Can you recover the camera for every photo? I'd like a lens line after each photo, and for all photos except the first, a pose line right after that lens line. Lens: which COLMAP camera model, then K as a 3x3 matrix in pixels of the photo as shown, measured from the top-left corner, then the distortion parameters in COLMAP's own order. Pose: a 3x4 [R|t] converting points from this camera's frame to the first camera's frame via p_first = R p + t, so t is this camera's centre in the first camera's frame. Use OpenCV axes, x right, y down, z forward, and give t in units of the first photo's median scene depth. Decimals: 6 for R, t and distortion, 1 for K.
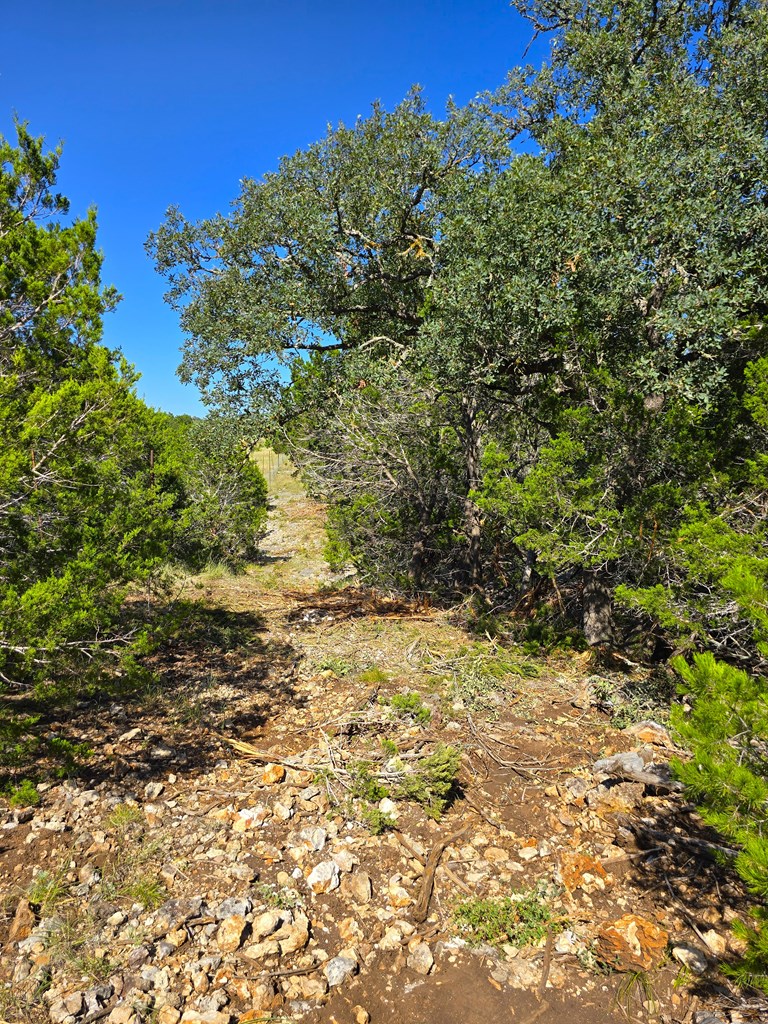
lens RADIAL K [[627.3, 0, 384.0], [0, 627.3, 512.0], [0, 0, 1]] dist [0.003478, 0.000721]
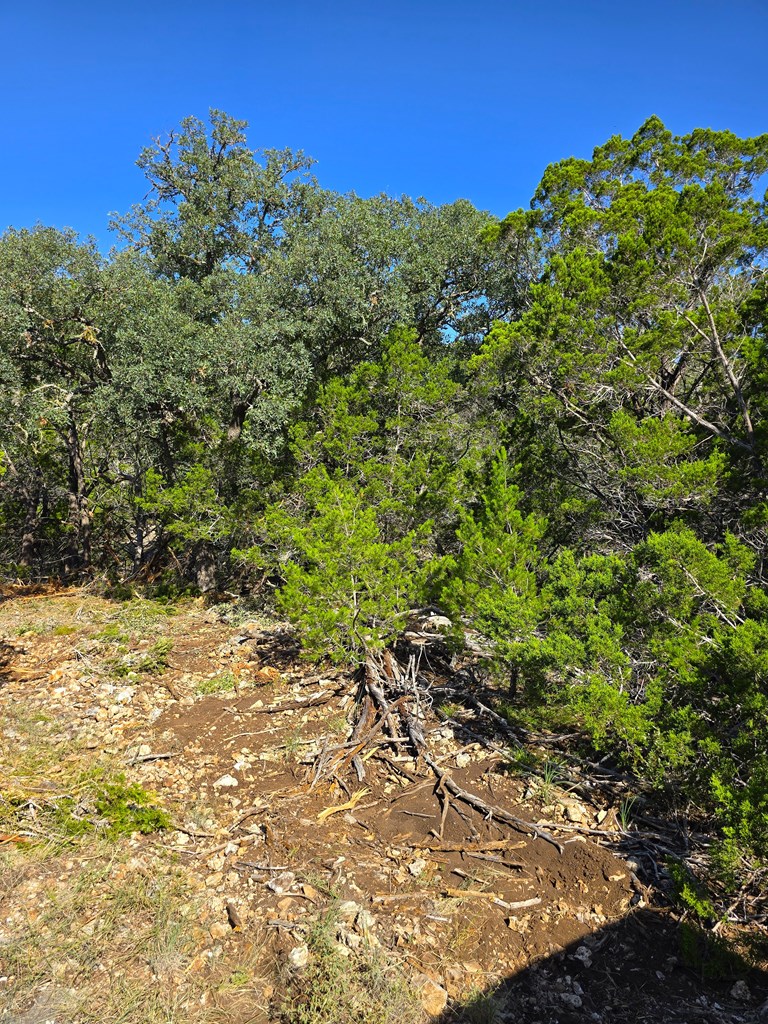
lens RADIAL K [[627.3, 0, 384.0], [0, 627.3, 512.0], [0, 0, 1]] dist [0.003478, 0.000721]
pose [[0.770437, -0.051620, 0.635423, -0.288000], [0.031089, 0.998573, 0.043426, -0.034036], [-0.636757, -0.013702, 0.770942, -0.445053]]
